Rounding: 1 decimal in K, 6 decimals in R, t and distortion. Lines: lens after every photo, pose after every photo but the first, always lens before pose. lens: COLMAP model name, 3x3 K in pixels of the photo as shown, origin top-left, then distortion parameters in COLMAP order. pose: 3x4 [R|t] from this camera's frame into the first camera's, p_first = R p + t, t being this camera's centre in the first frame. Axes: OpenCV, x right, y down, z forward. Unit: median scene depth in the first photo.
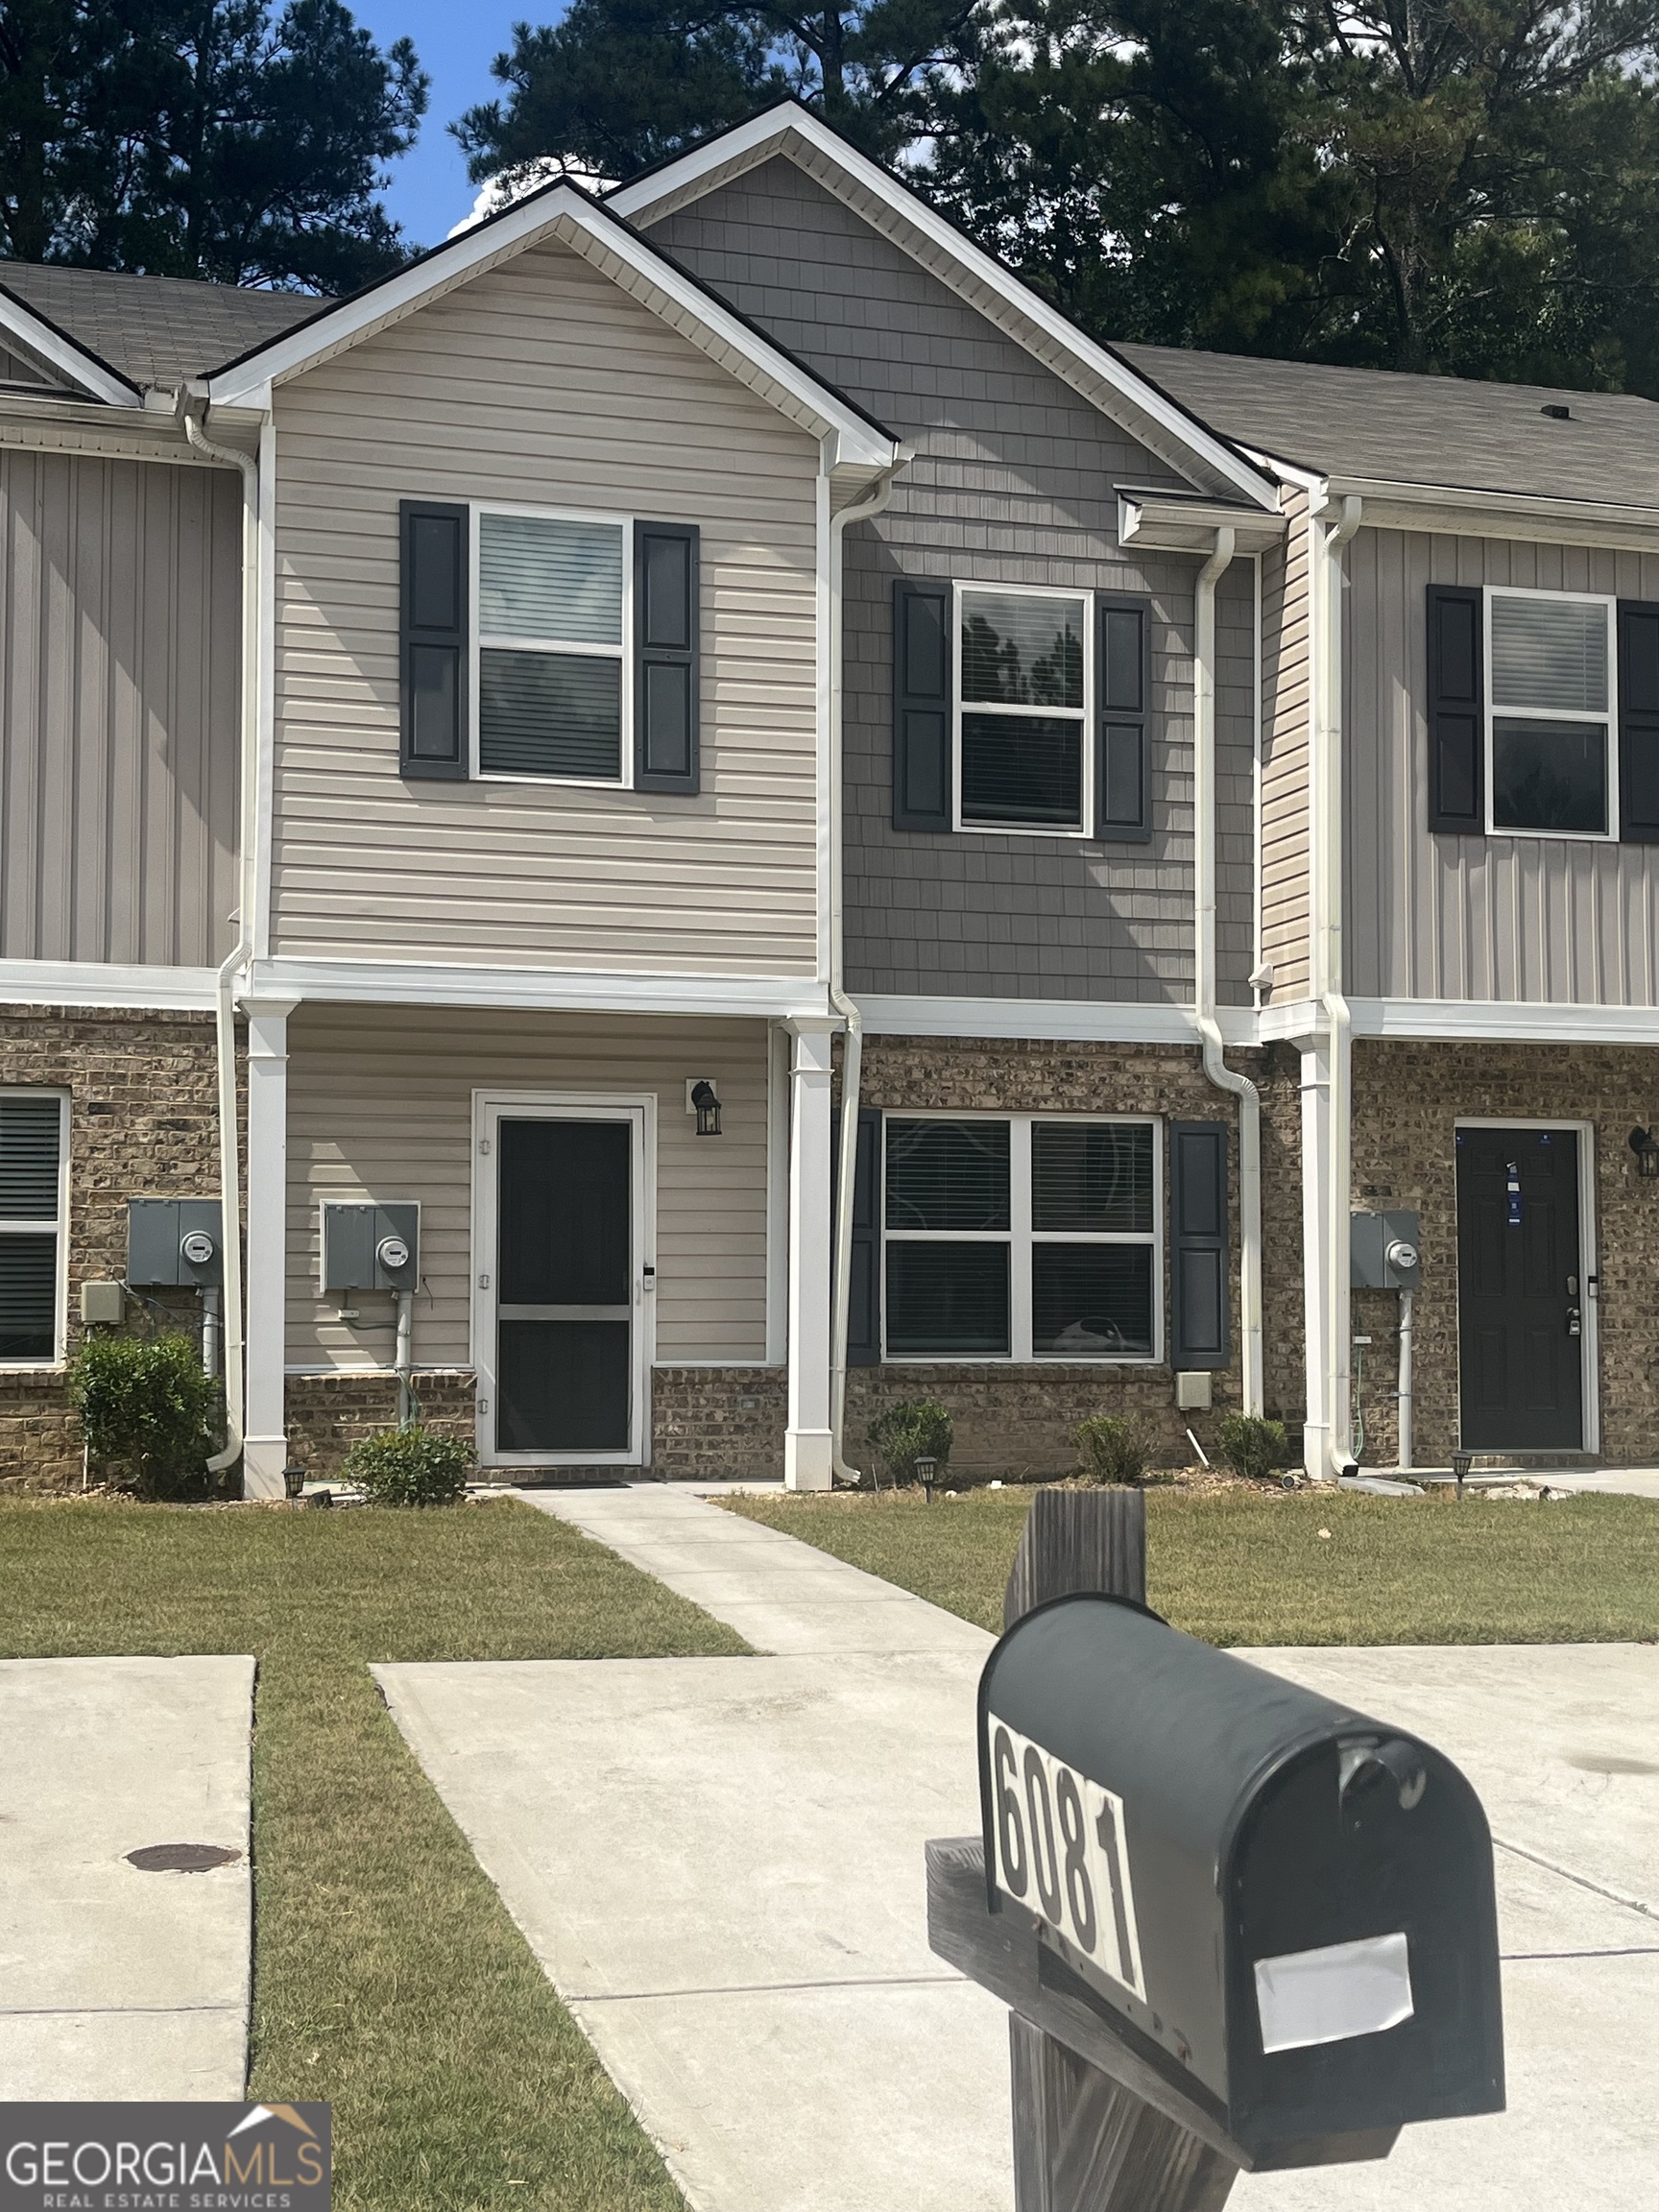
lens RADIAL K [[2689.4, 0, 823.4], [0, 2689.4, 1117.6], [0, 0, 1]] dist [0.048886, 0.000000]
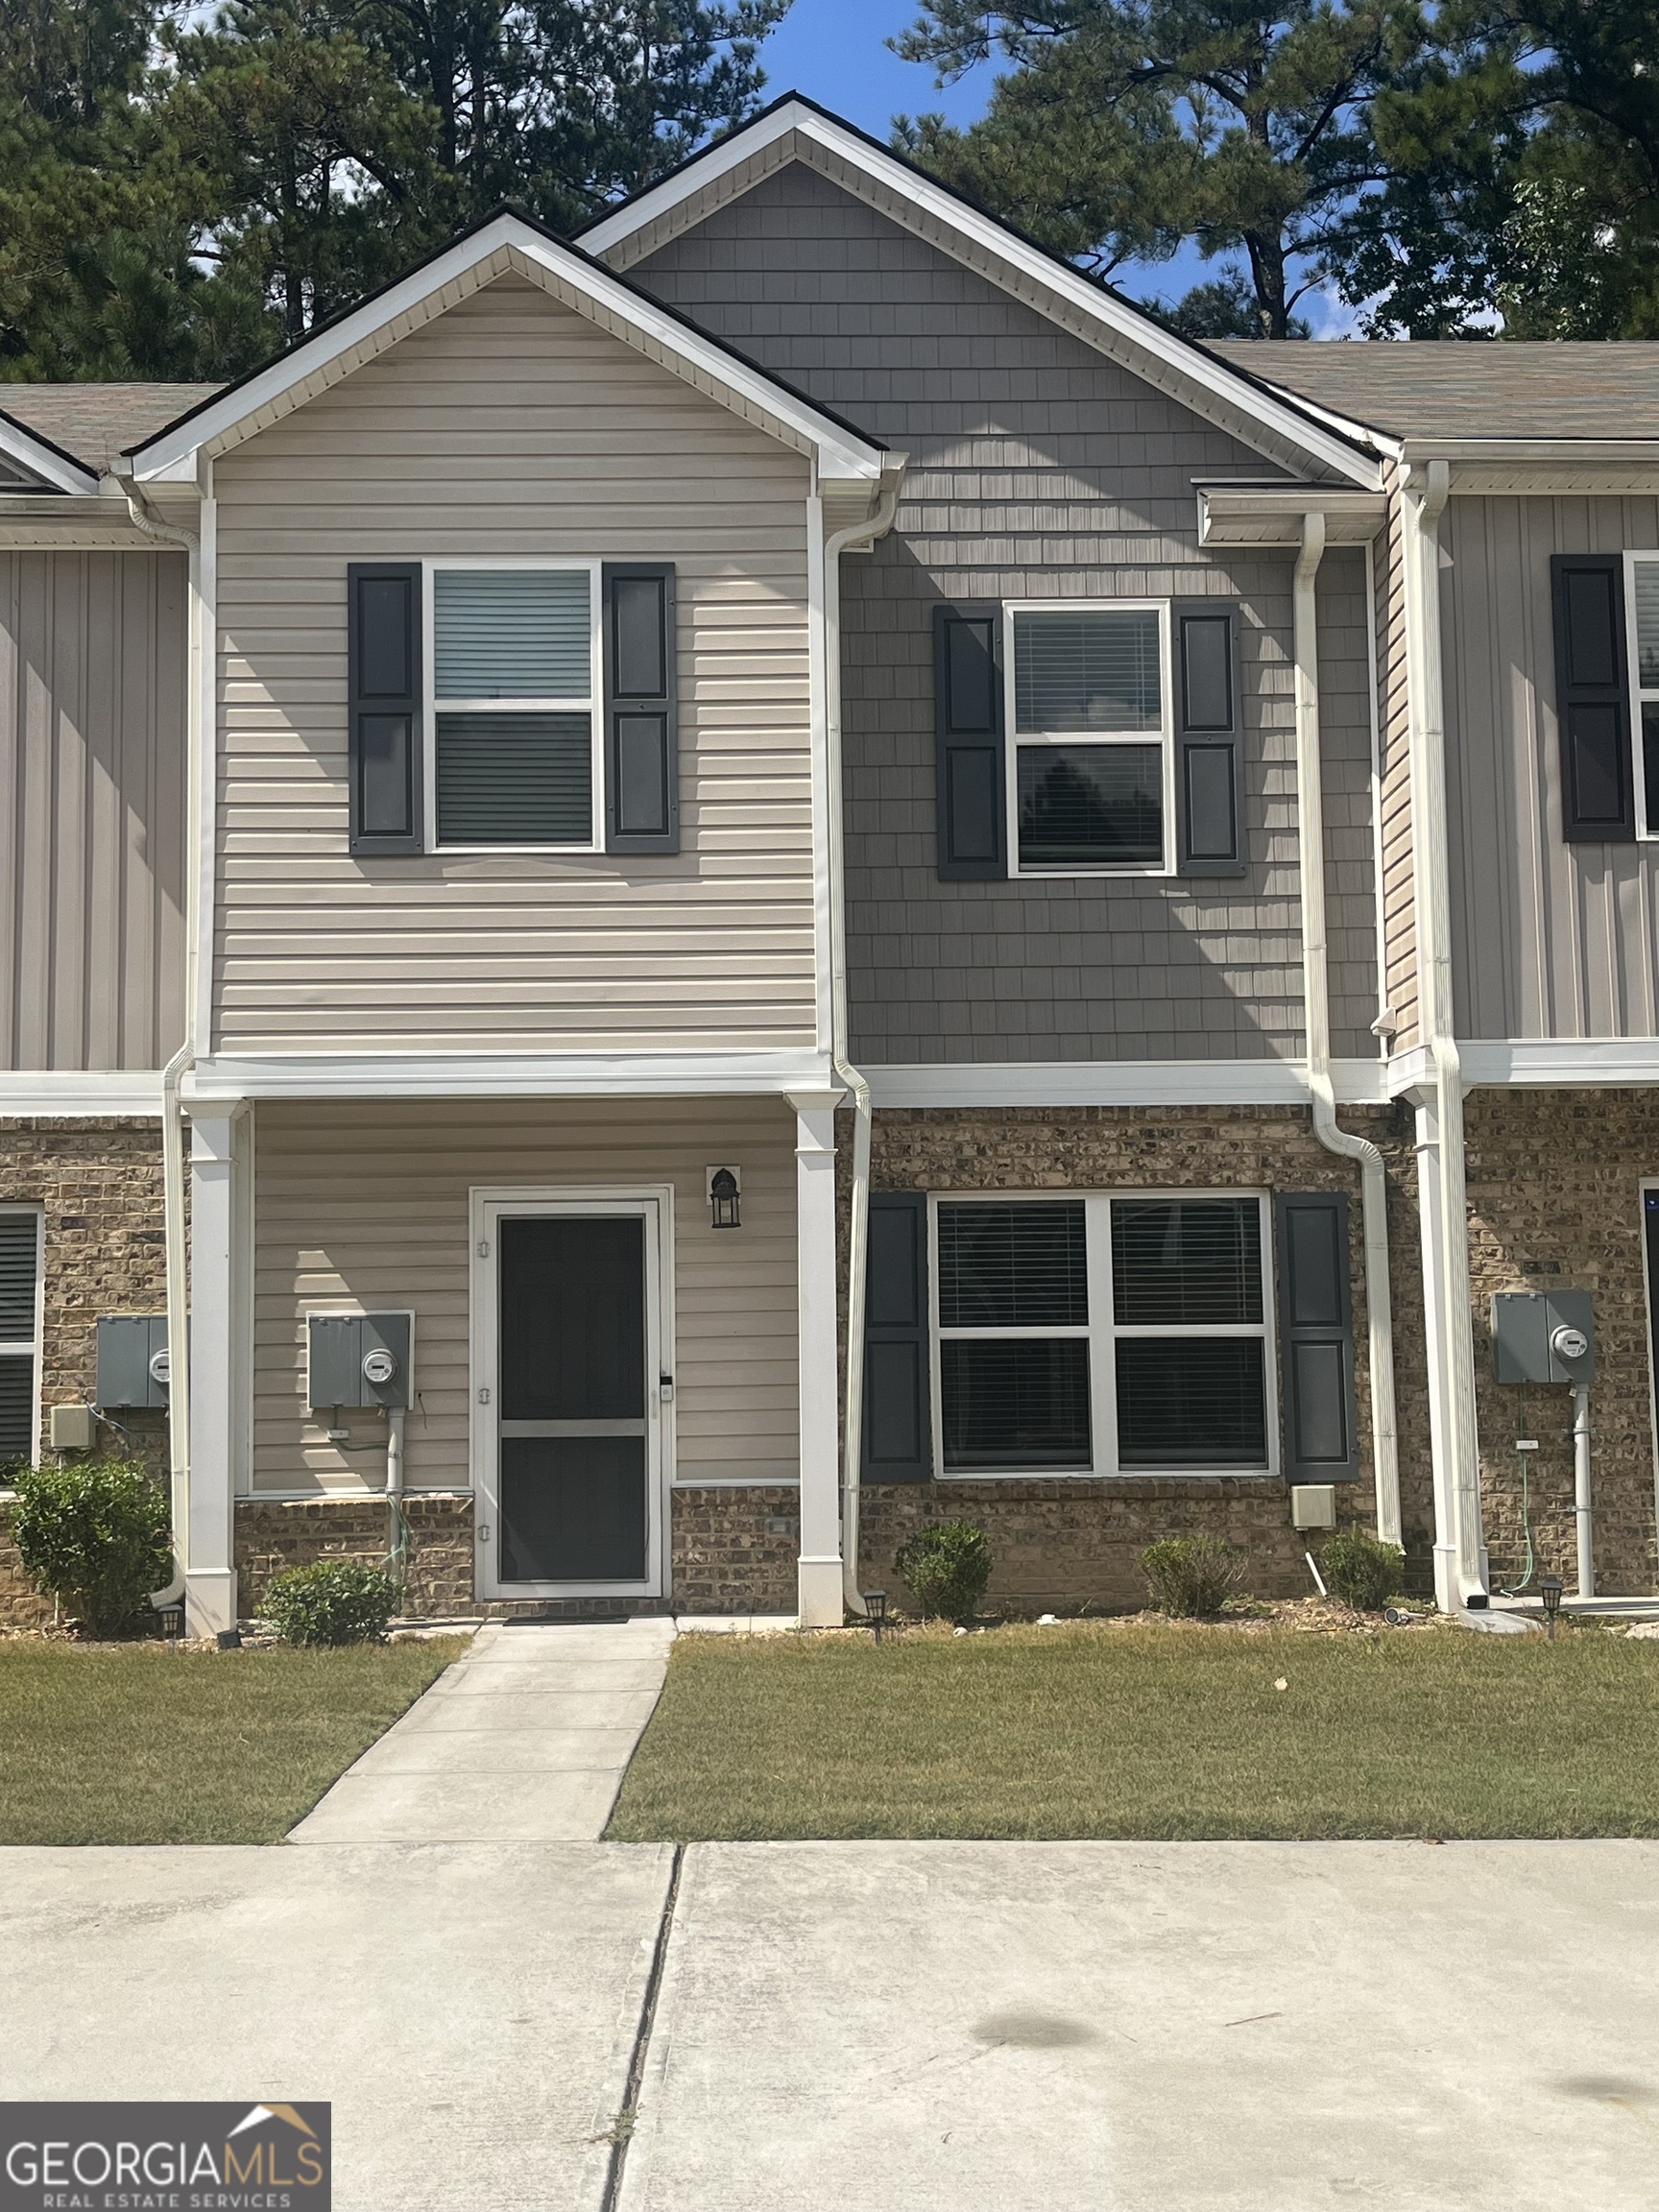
lens RADIAL K [[2689.4, 0, 833.0], [0, 2689.4, 1091.2], [0, 0, 1]] dist [0.048886, 0.000000]
pose [[0.969747, -0.047309, -0.239486, 0.212278], [0.035186, 0.997885, -0.054651, 0.011319], [0.241565, 0.044571, 0.969361, 0.130578]]
